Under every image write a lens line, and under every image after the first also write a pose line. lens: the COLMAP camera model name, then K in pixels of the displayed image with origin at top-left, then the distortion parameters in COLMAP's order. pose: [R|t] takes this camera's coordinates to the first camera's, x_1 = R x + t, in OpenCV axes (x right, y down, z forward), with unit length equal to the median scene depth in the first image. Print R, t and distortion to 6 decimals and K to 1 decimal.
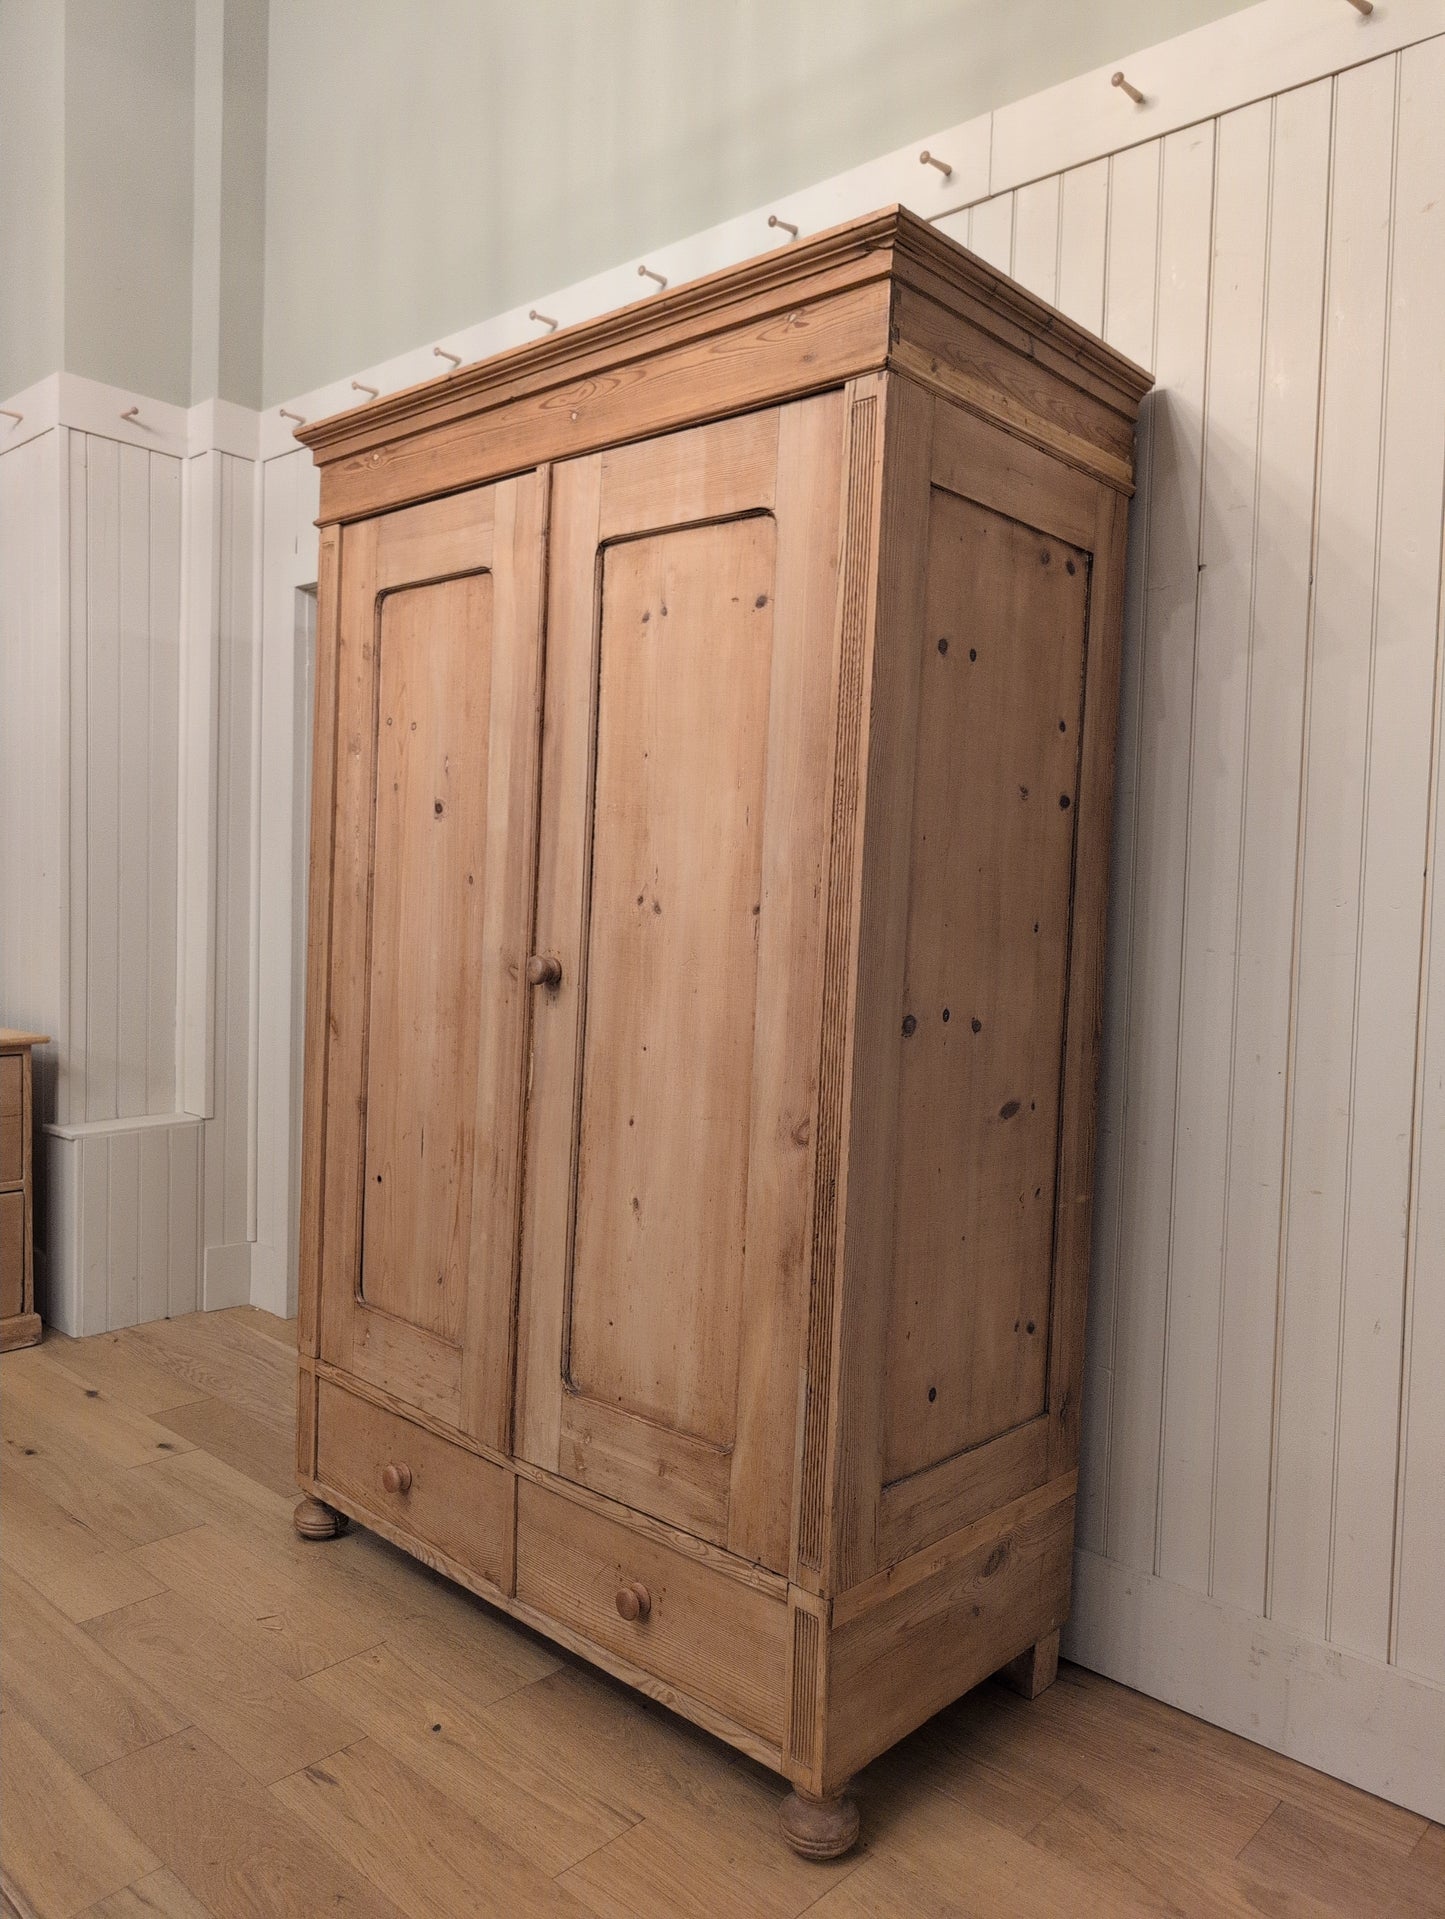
lens RADIAL K [[1395.0, 0, 722.5], [0, 1395.0, 959.5], [0, 0, 1]] dist [0.002752, -0.007621]
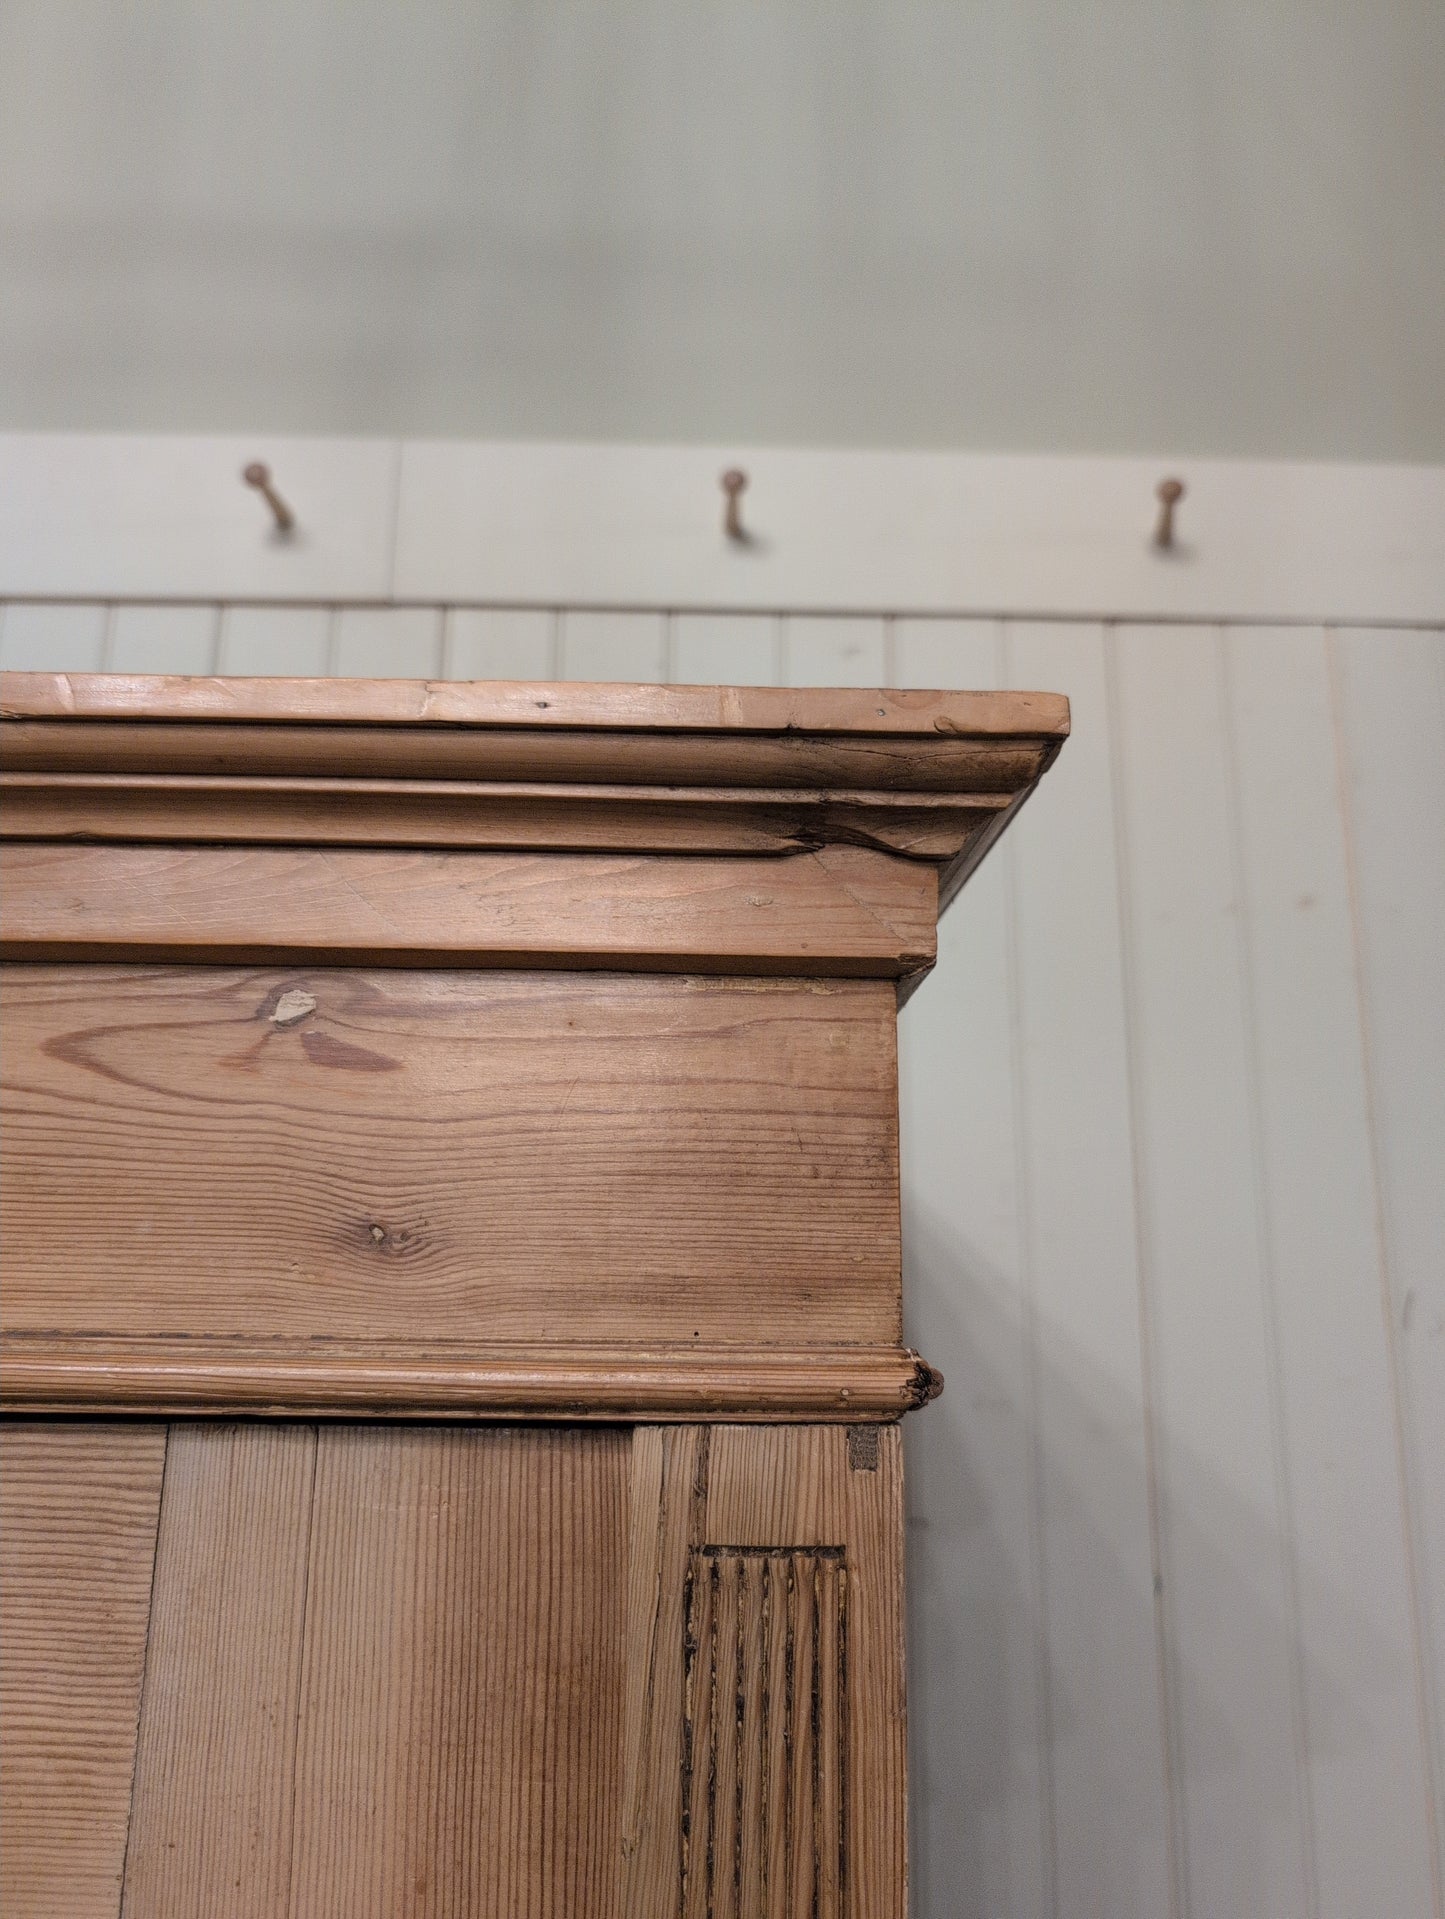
lens RADIAL K [[1429.9, 0, 722.5], [0, 1429.9, 959.5], [0, 0, 1]] dist [-0.000804, -0.002166]
pose [[0.719489, 0.132196, 0.681806, -0.038312], [0.043822, 0.971119, -0.234535, -0.352246], [-0.693120, 0.198623, 0.692917, 0.690302]]
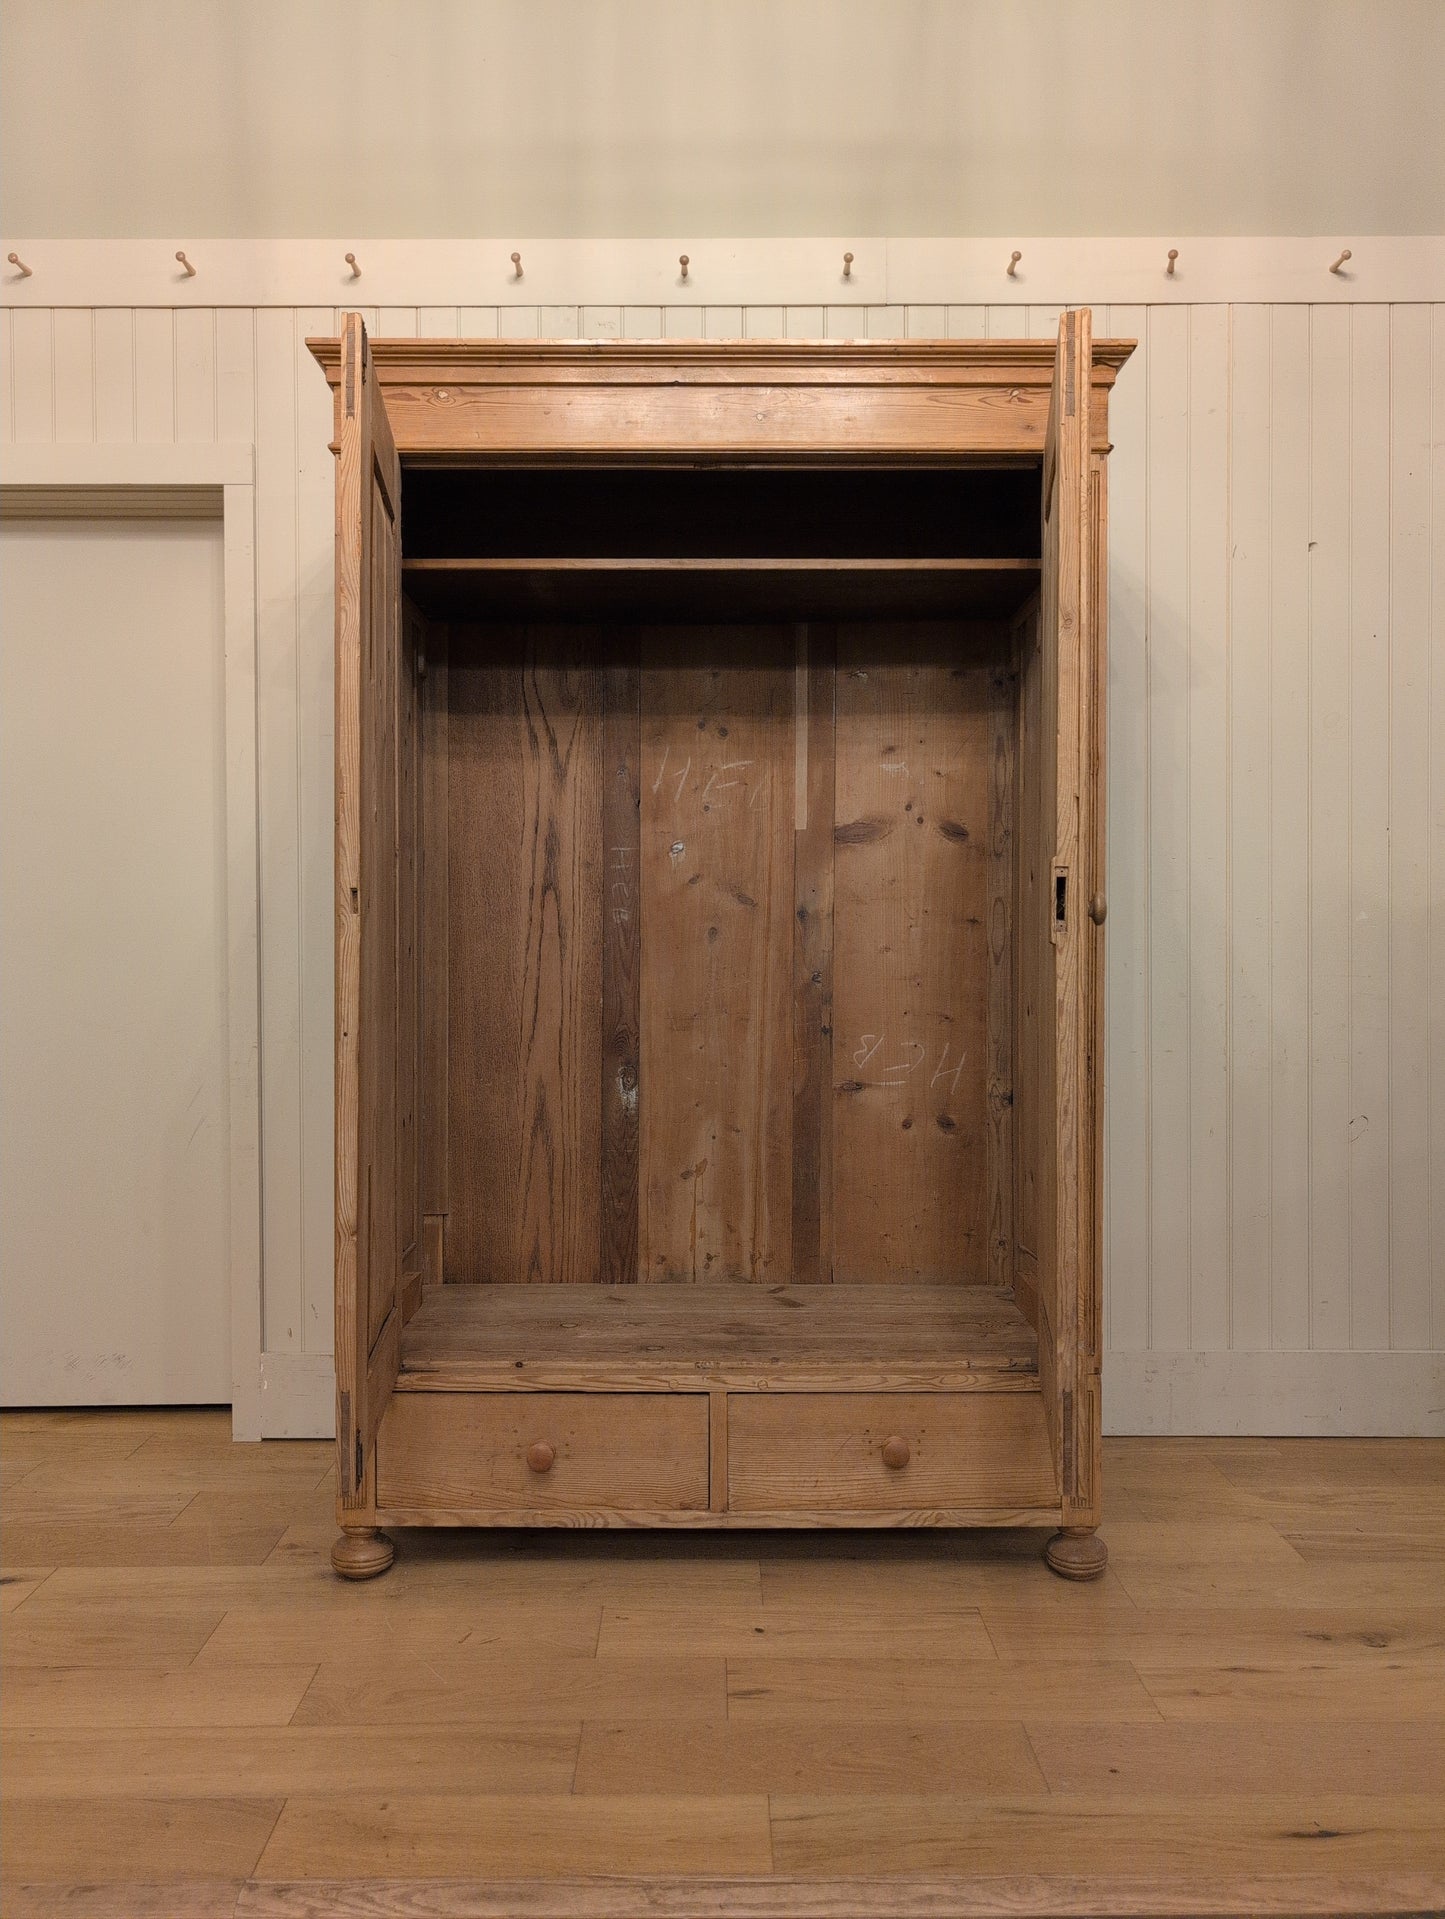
lens RADIAL K [[1395.0, 0, 722.5], [0, 1395.0, 959.5], [0, 0, 1]] dist [0.002752, -0.007621]
pose [[0.734530, -0.043728, 0.677166, -0.883598], [0.056959, 0.998373, 0.002687, 0.036748], [-0.676182, 0.036597, 0.735825, 0.214201]]
